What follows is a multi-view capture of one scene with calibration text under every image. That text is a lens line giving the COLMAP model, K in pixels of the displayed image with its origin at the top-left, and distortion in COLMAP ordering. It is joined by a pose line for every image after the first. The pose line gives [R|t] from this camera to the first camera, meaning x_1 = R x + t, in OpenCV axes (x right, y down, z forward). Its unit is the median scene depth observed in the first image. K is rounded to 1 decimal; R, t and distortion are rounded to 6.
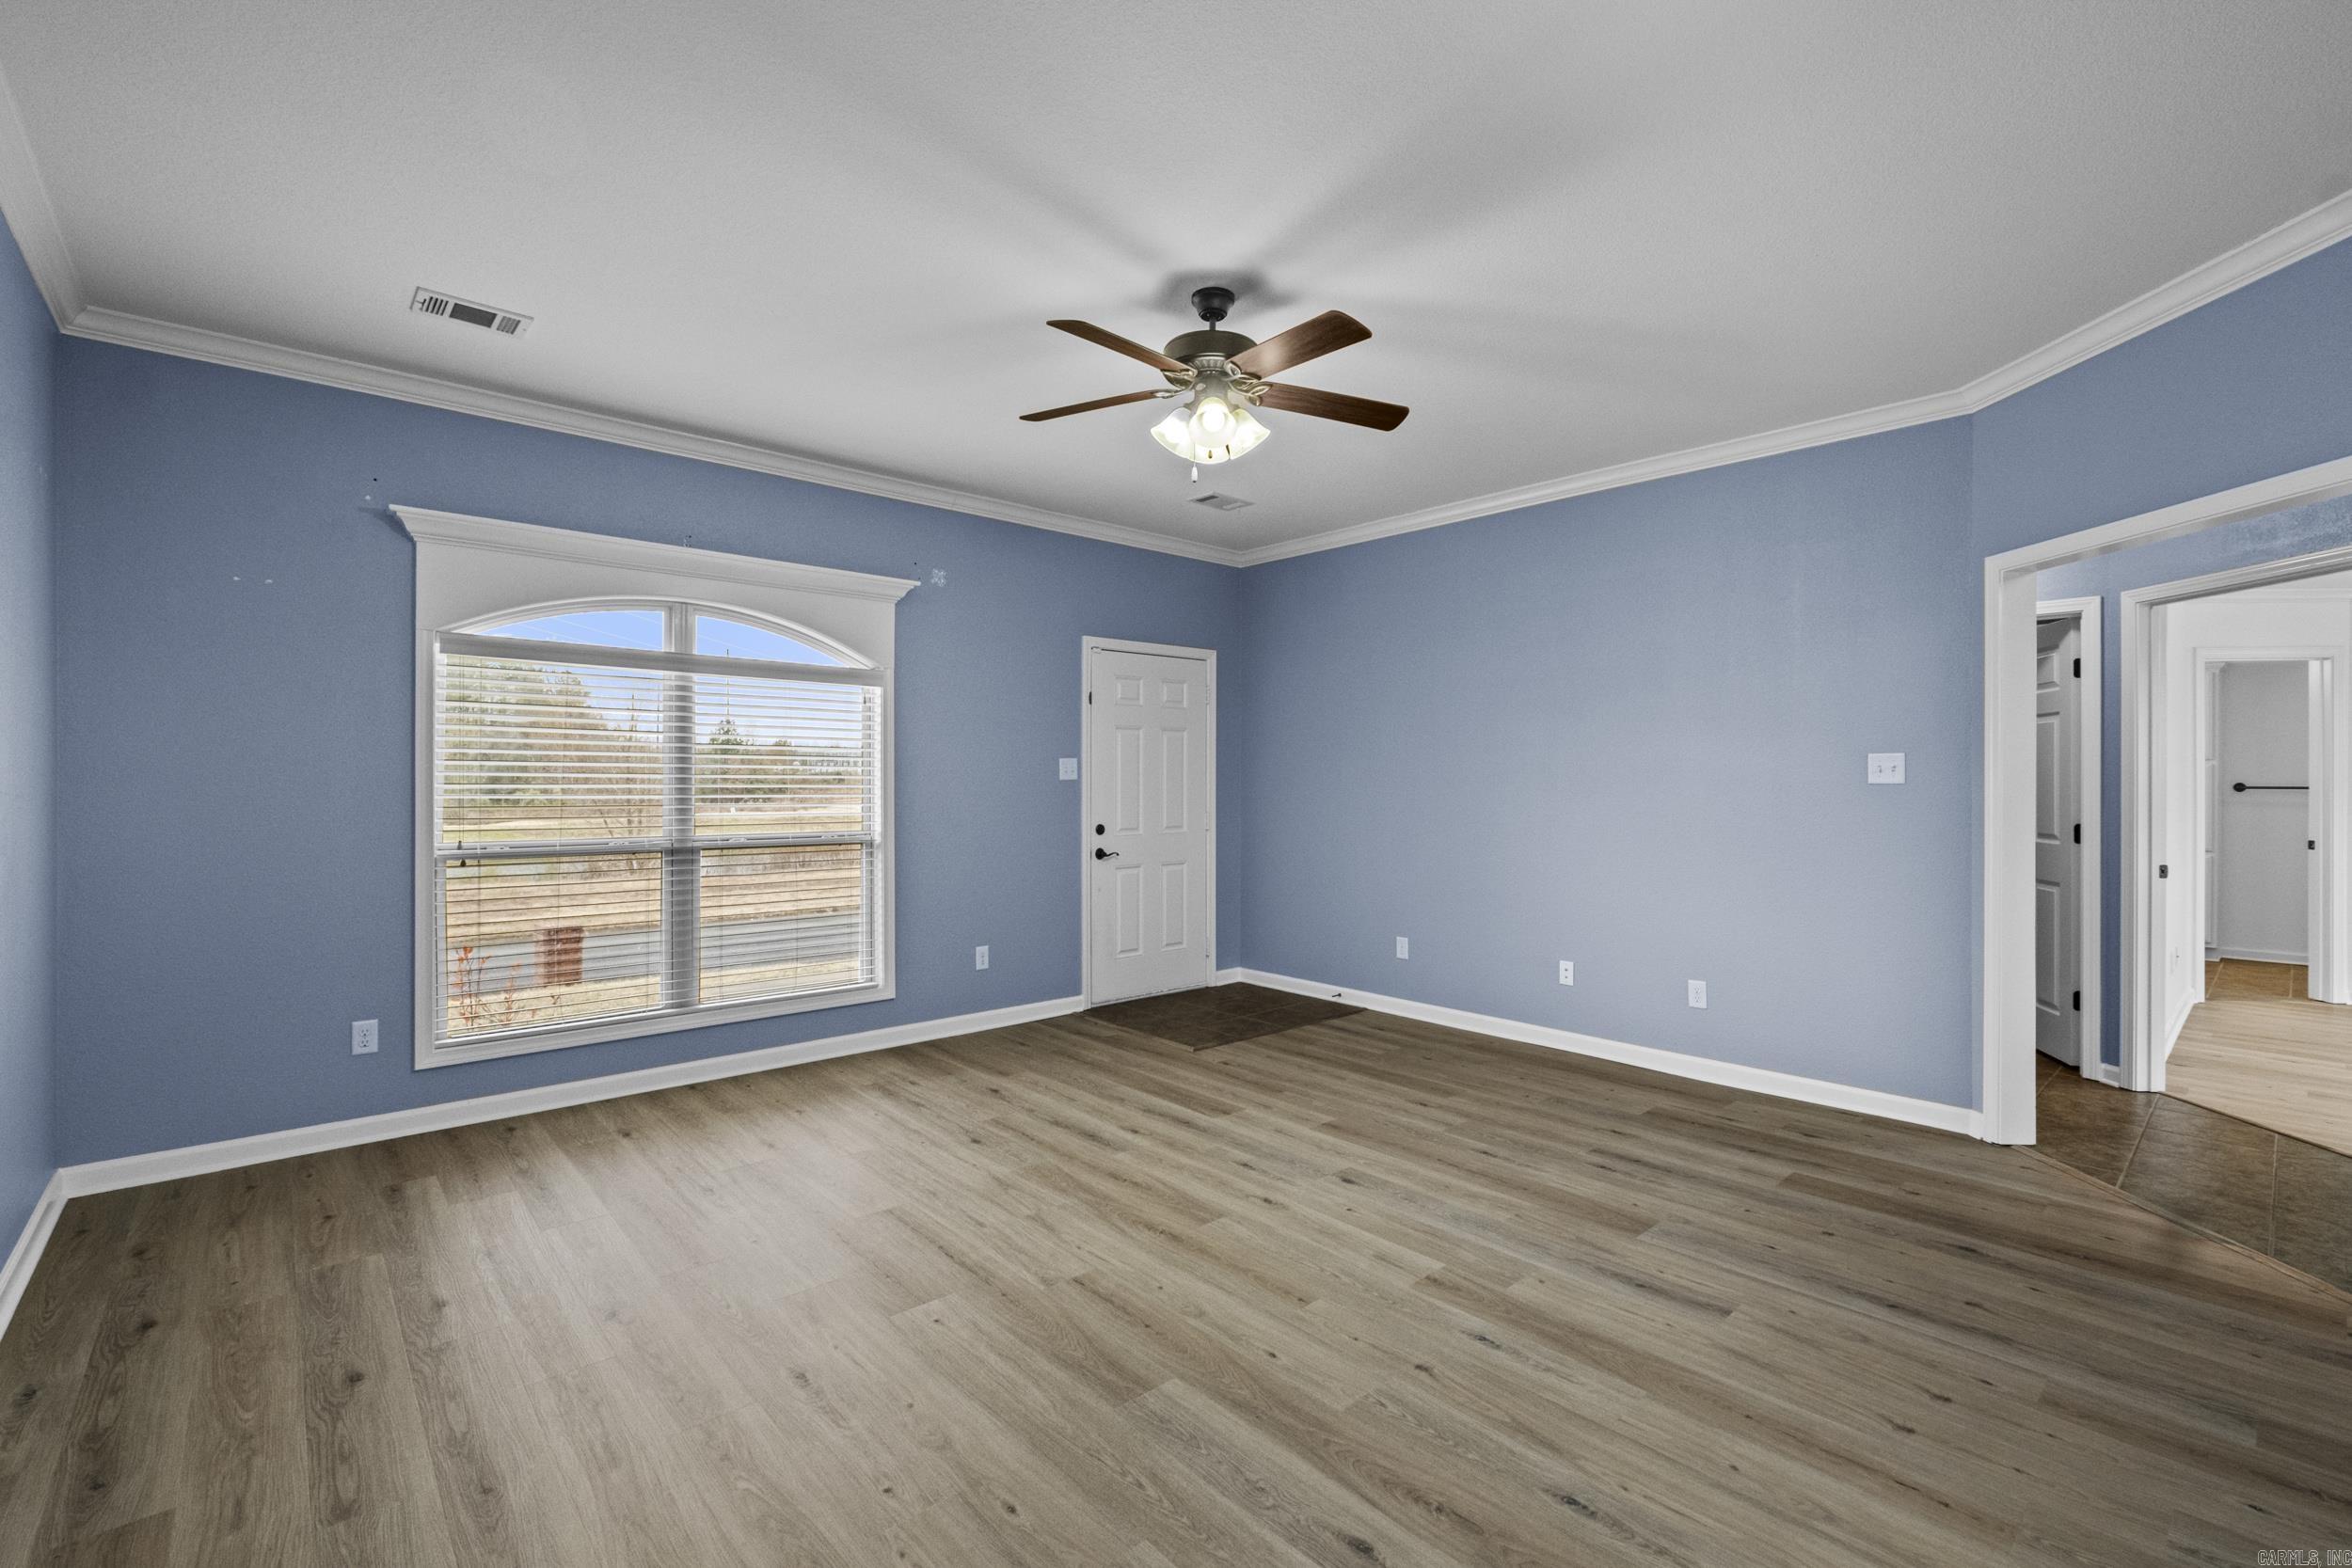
lens RADIAL K [[1022.1, 0, 1168.2], [0, 1022.1, 776.7], [0, 0, 1]] dist [-0.007072, -0.000142]
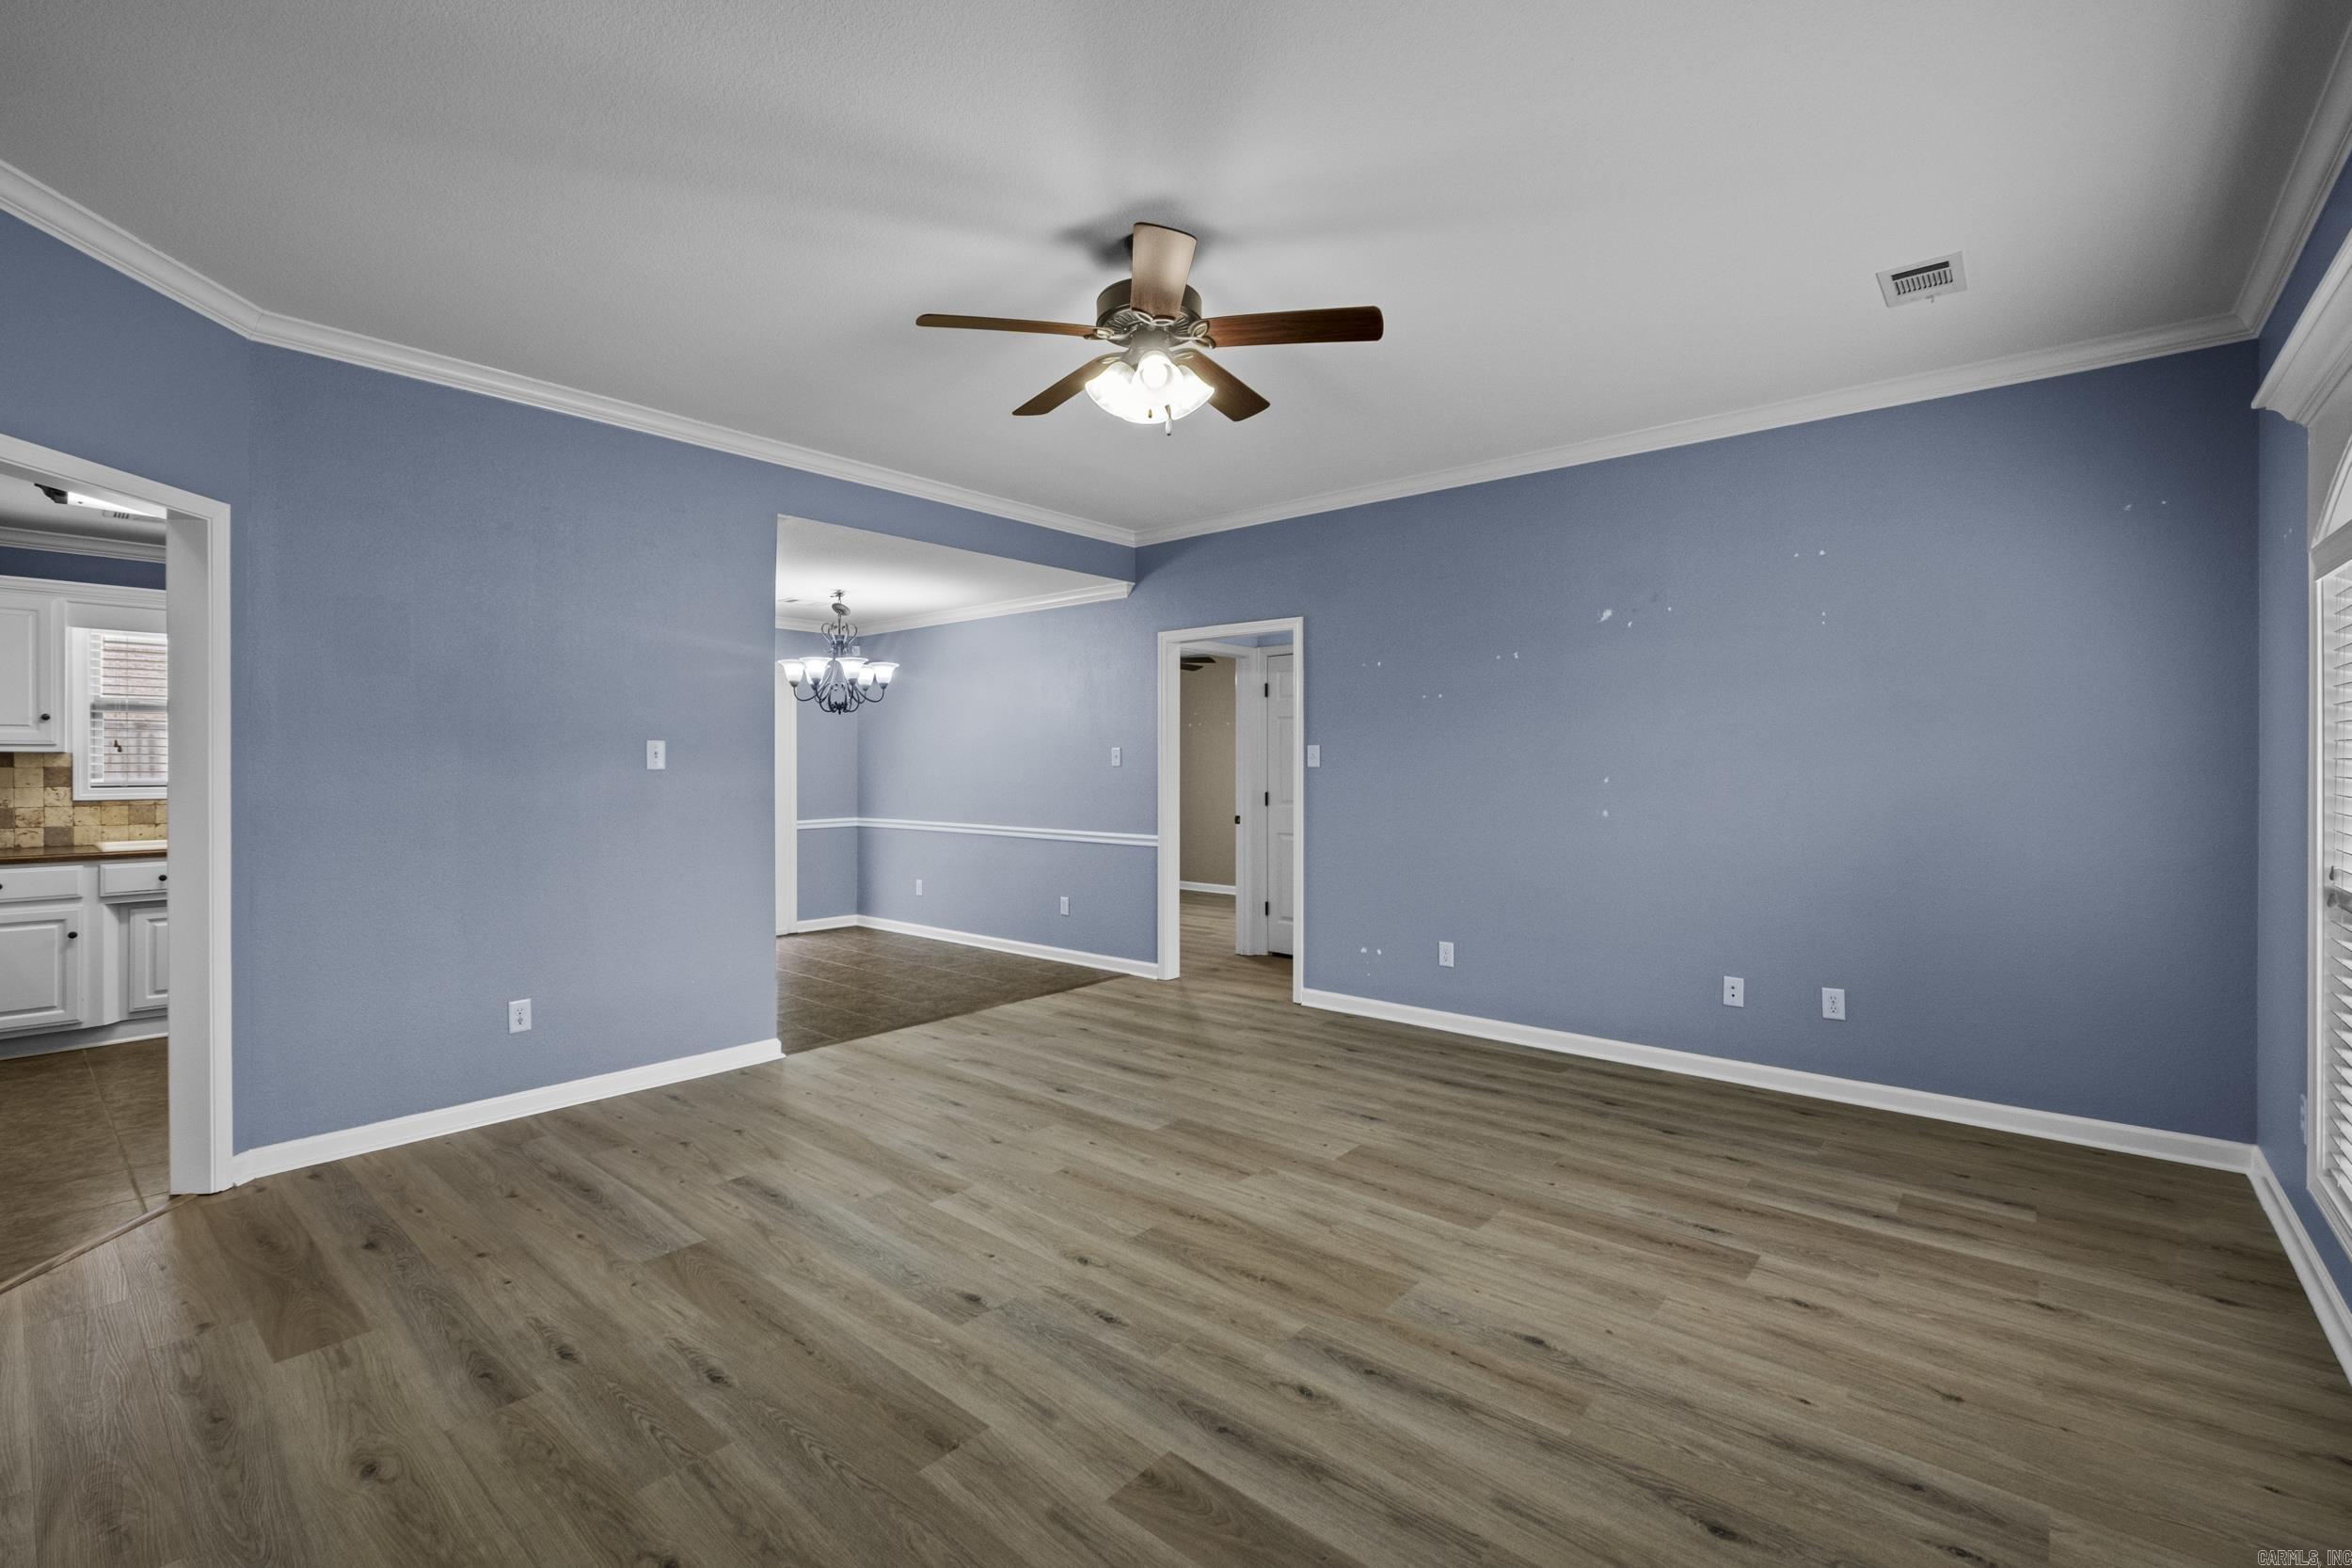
lens RADIAL K [[1022.1, 0, 1175.7], [0, 1022.1, 767.9], [0, 0, 1]] dist [-0.007072, -0.000142]
pose [[-0.990474, -0.002394, -0.137678, 0.118850], [-0.002655, 0.999995, 0.001717, 0.001968], [0.137673, 0.002067, -0.990476, 1.578946]]
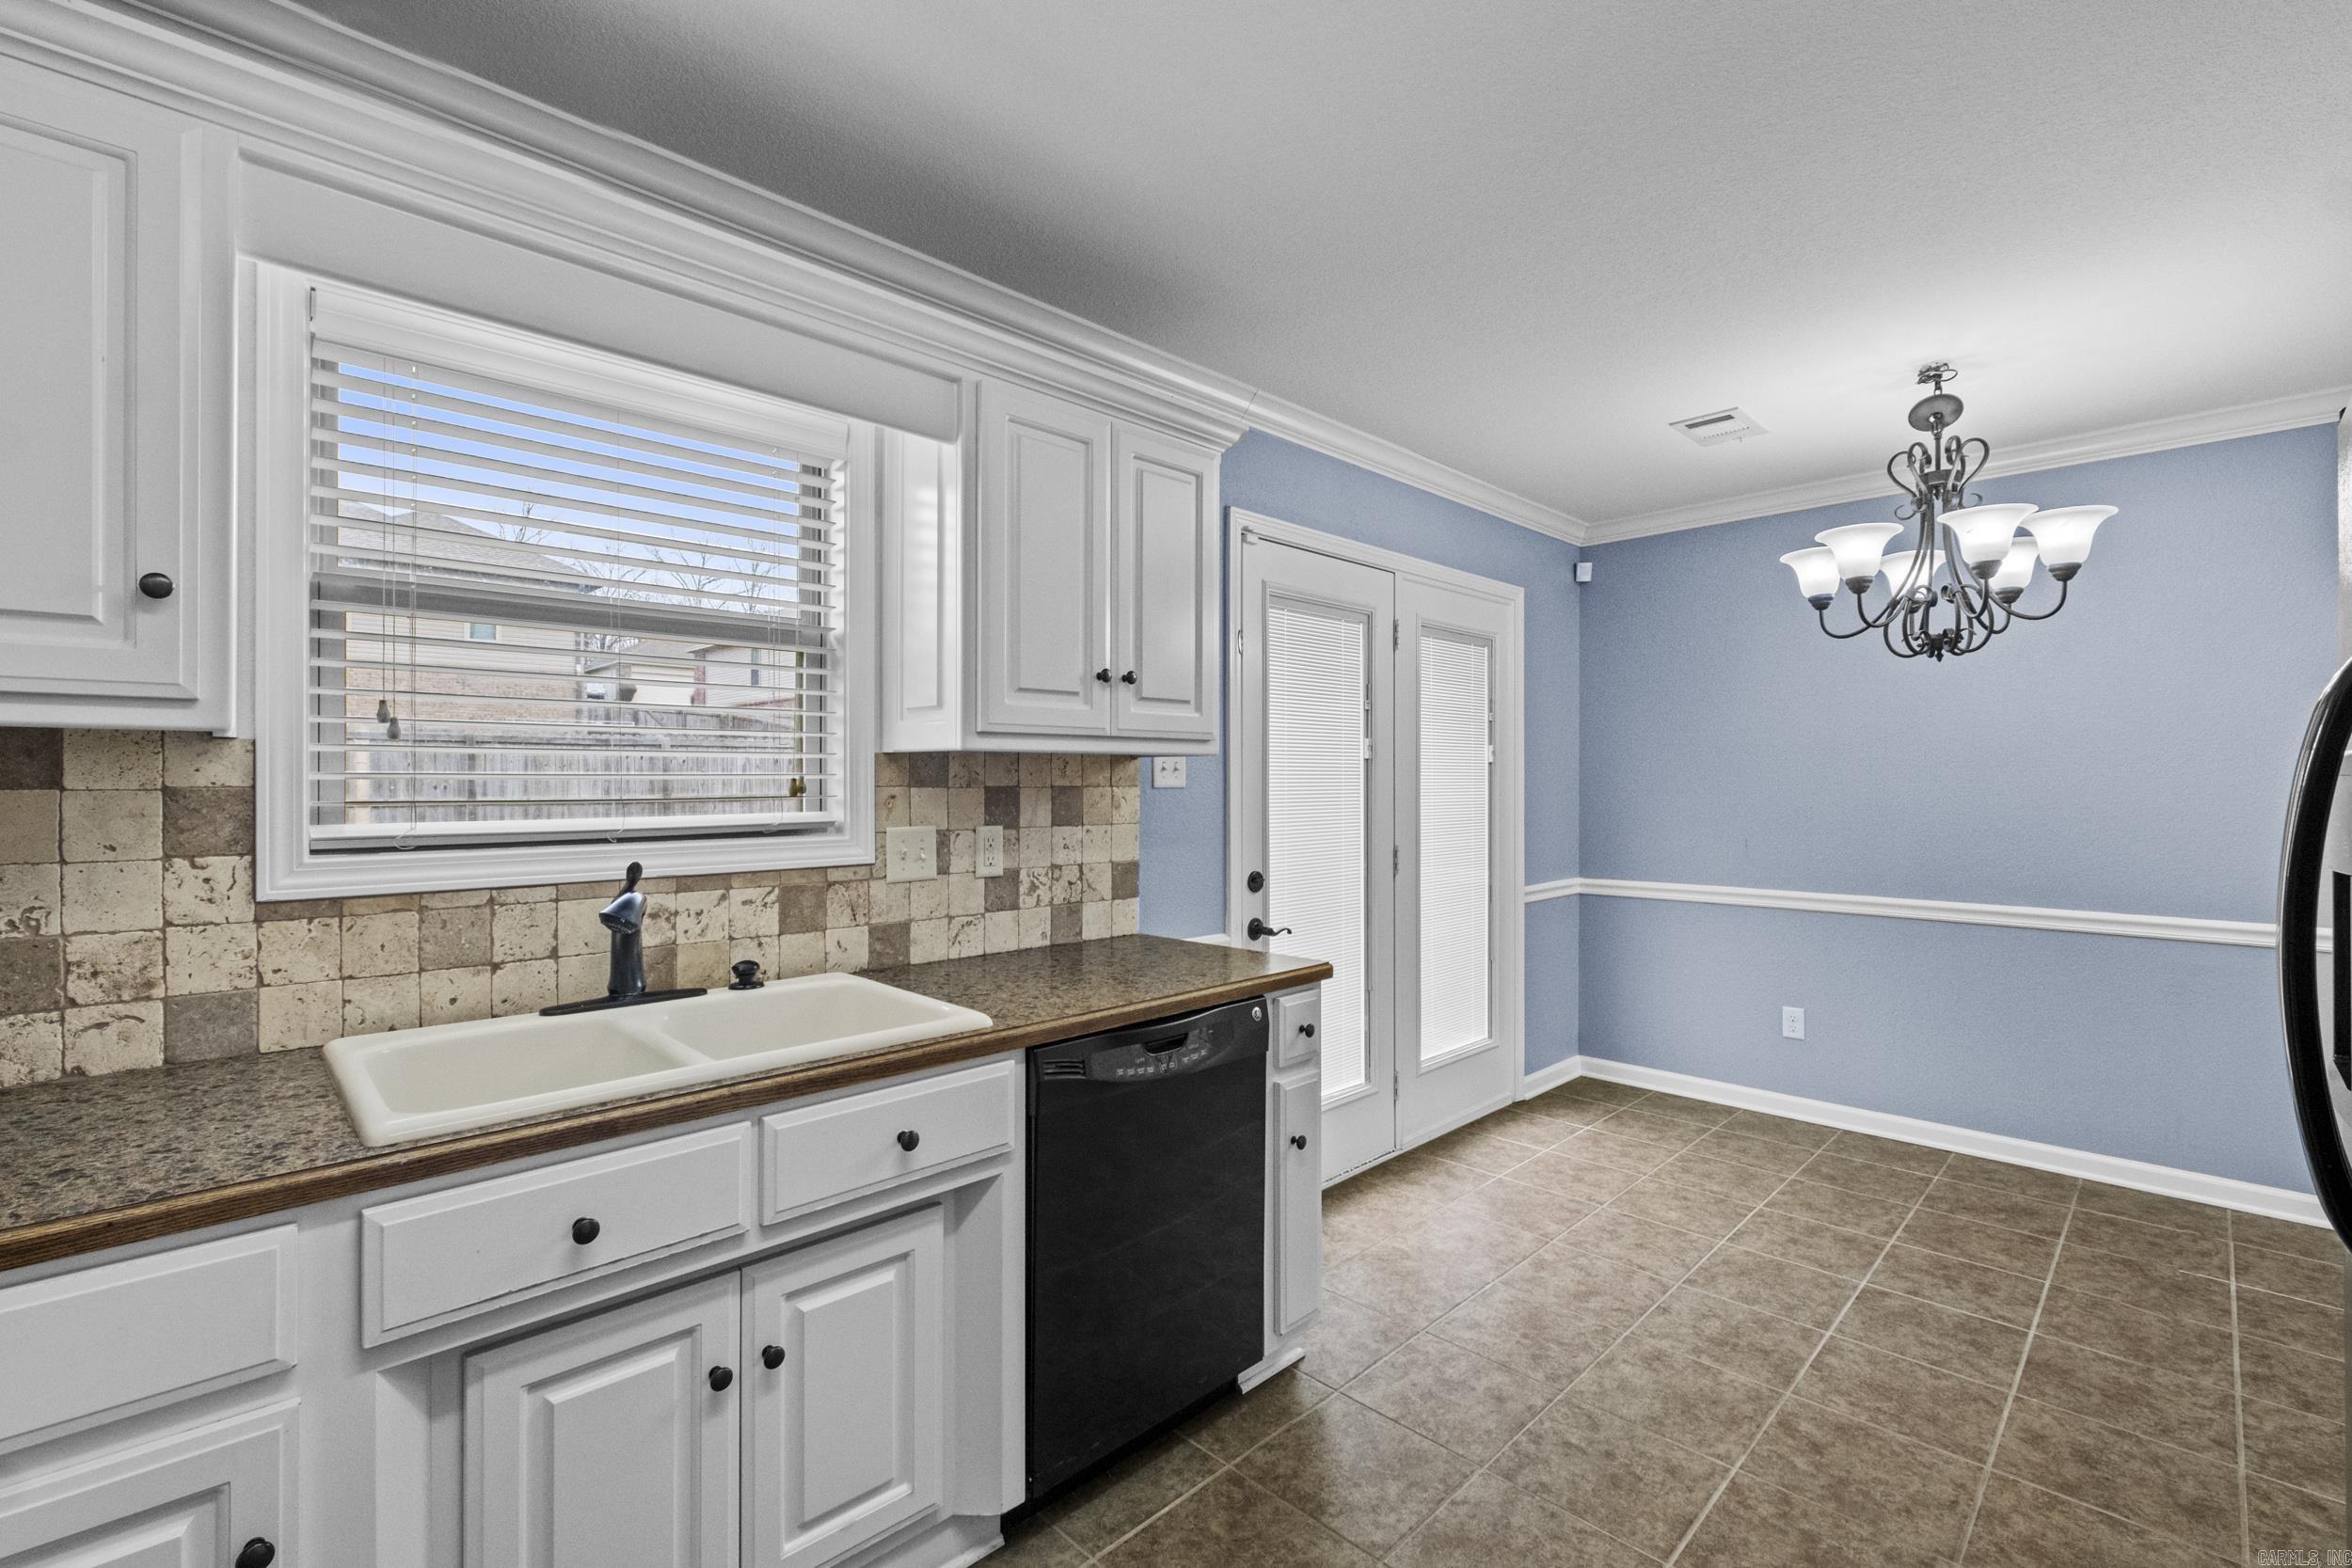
lens RADIAL K [[1022.1, 0, 1164.3], [0, 1022.1, 779.6], [0, 0, 1]] dist [-0.007072, -0.000142]
pose [[-0.999190, -0.002901, -0.040138, 1.048829], [-0.002792, 0.999992, -0.002769, 0.004137], [0.040146, -0.002655, -0.999190, 0.451650]]
